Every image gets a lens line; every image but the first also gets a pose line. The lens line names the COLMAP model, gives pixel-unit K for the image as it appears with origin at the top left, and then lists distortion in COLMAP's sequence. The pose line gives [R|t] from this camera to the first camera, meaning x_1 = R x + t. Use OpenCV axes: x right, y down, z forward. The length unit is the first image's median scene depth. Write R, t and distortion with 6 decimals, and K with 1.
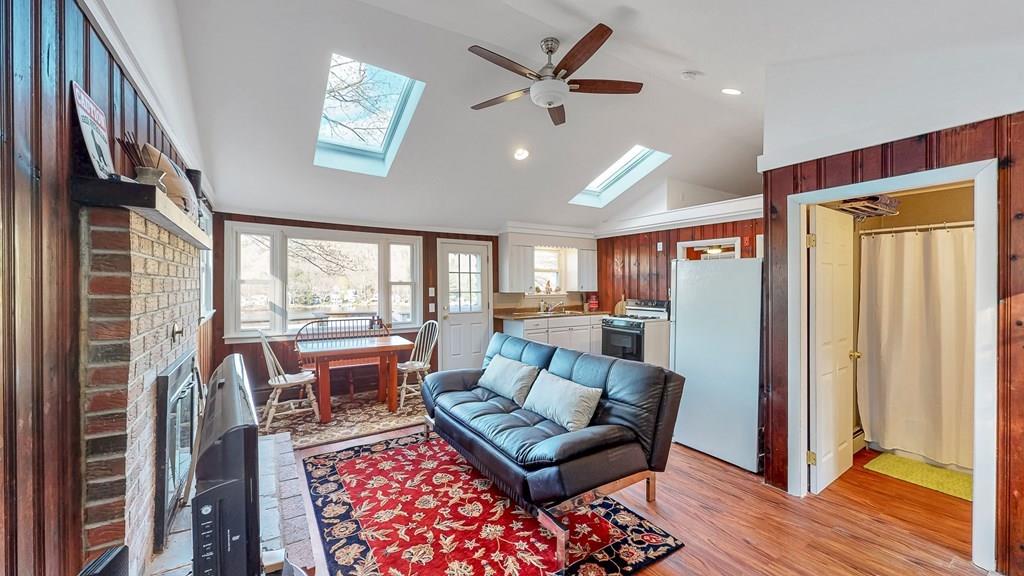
lens RADIAL K [[384.7, 0, 512.0], [0, 384.7, 288.0], [0, 0, 1]] dist [-0.000473, 0.000342]
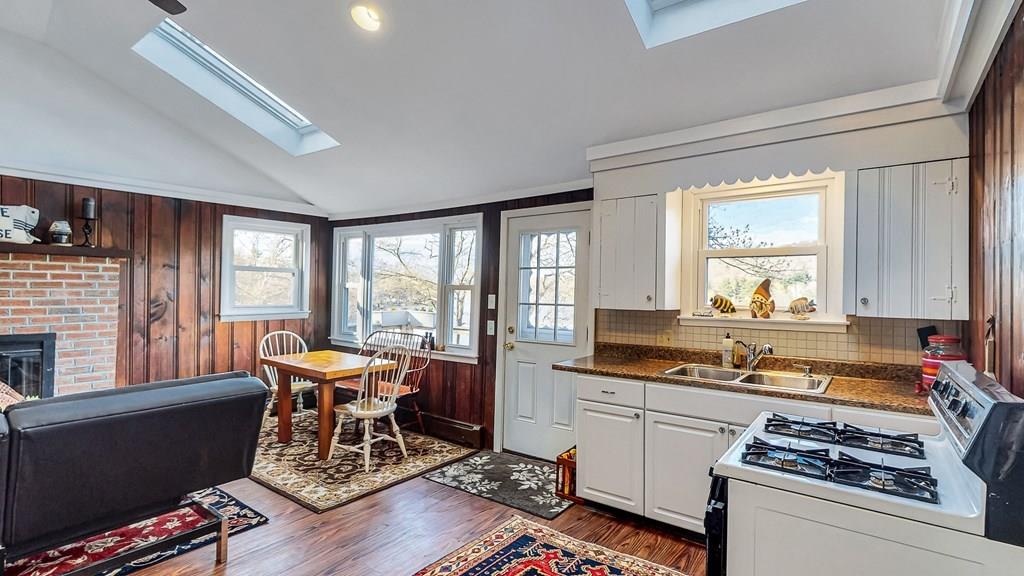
lens RADIAL K [[487.5, 0, 512.0], [0, 487.5, 288.0], [0, 0, 1]] dist [0.001063, 0.000285]
pose [[0.338294, -0.001668, -0.941039, 0.622074], [-0.018940, 0.999784, -0.008580, -0.006119], [0.940850, 0.020726, 0.338189, 0.913885]]
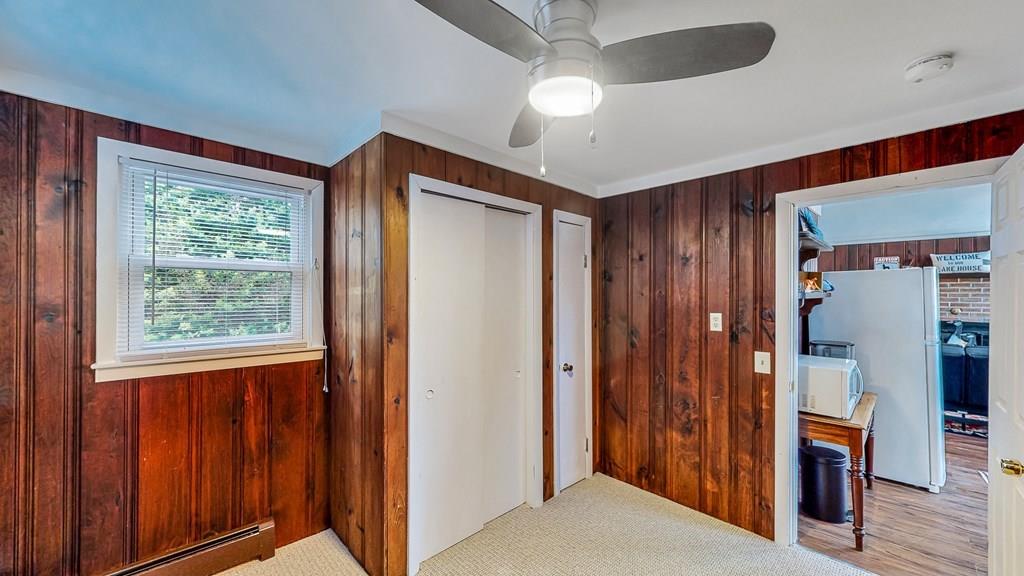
lens RADIAL K [[390.8, 0, 512.0], [0, 390.8, 288.0], [0, 0, 1]] dist [0.001400, 0.000249]
pose [[-0.980374, -0.006546, -0.197040, 1.180525], [-0.007177, 0.999971, 0.002485, -0.017086], [0.197018, 0.003851, -0.980392, 1.270241]]
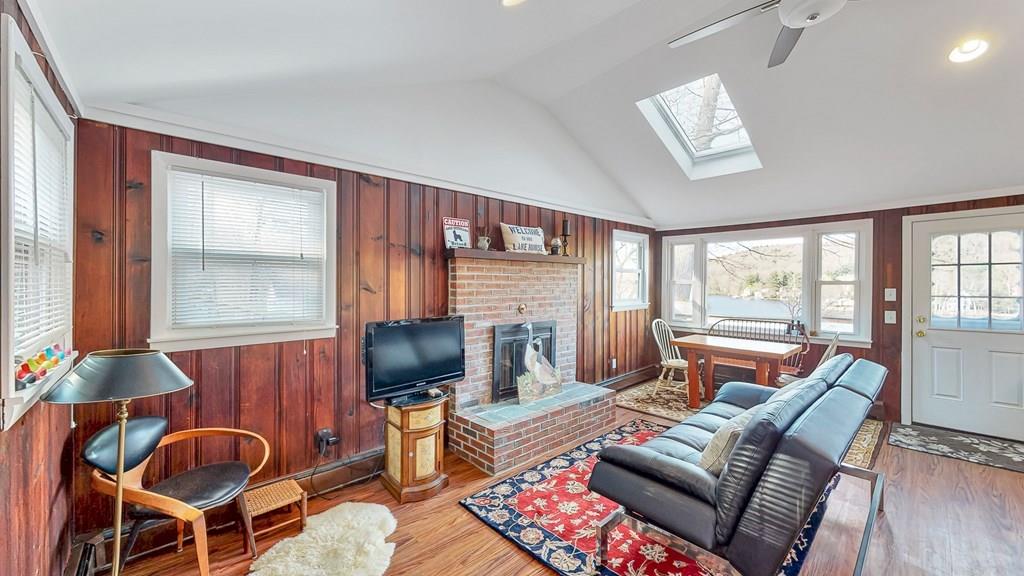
lens RADIAL K [[384.7, 0, 512.0], [0, 384.7, 288.0], [0, 0, 1]] dist [-0.000473, 0.000342]
pose [[0.168590, 0.007328, -0.985659, 0.436339], [-0.006948, 0.999956, 0.006246, -0.002066], [0.985662, 0.005795, 0.168634, 0.236099]]
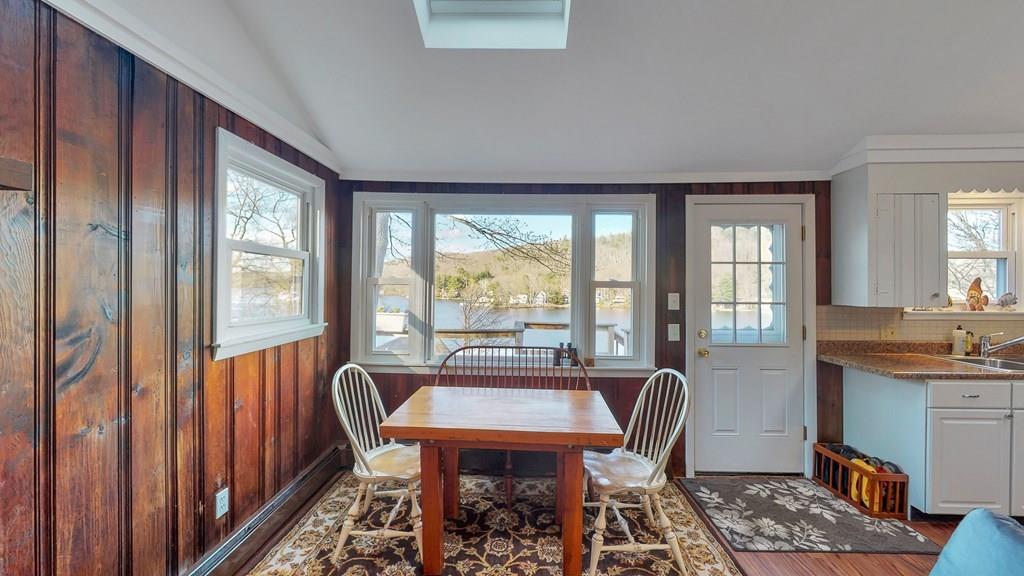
lens RADIAL K [[384.7, 0, 512.0], [0, 384.7, 288.0], [0, 0, 1]] dist [-0.000473, 0.000342]
pose [[0.818287, 0.007786, -0.574758, -0.107739], [-0.010790, 0.999940, -0.001816, -0.004646], [0.574709, 0.007688, 0.818322, 0.545286]]
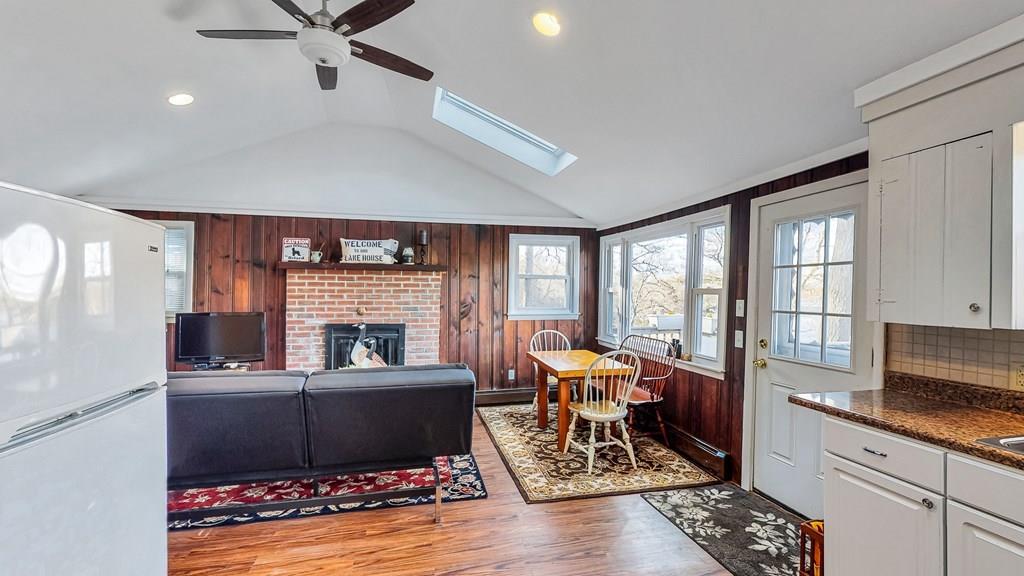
lens RADIAL K [[436.0, 0, 512.0], [0, 436.0, 288.0], [0, 0, 1]] dist [0.000638, 0.000443]
pose [[-0.337417, -0.011781, -0.941282, 0.520364], [-0.016846, 0.999837, -0.006475, -0.008925], [0.941205, 0.013672, -0.337560, 1.080502]]
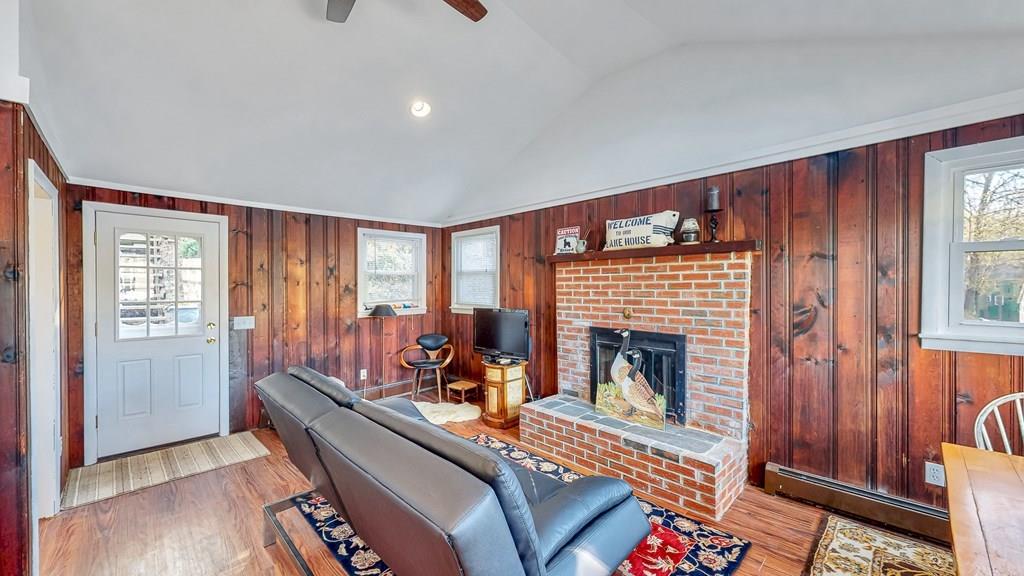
lens RADIAL K [[390.8, 0, 512.0], [0, 390.8, 288.0], [0, 0, 1]] dist [0.001400, 0.000249]
pose [[-0.980143, 0.003764, -0.198257, 0.003550], [0.001093, 0.999907, 0.013578, -0.009090], [0.198289, 0.013091, -0.980056, 1.036337]]
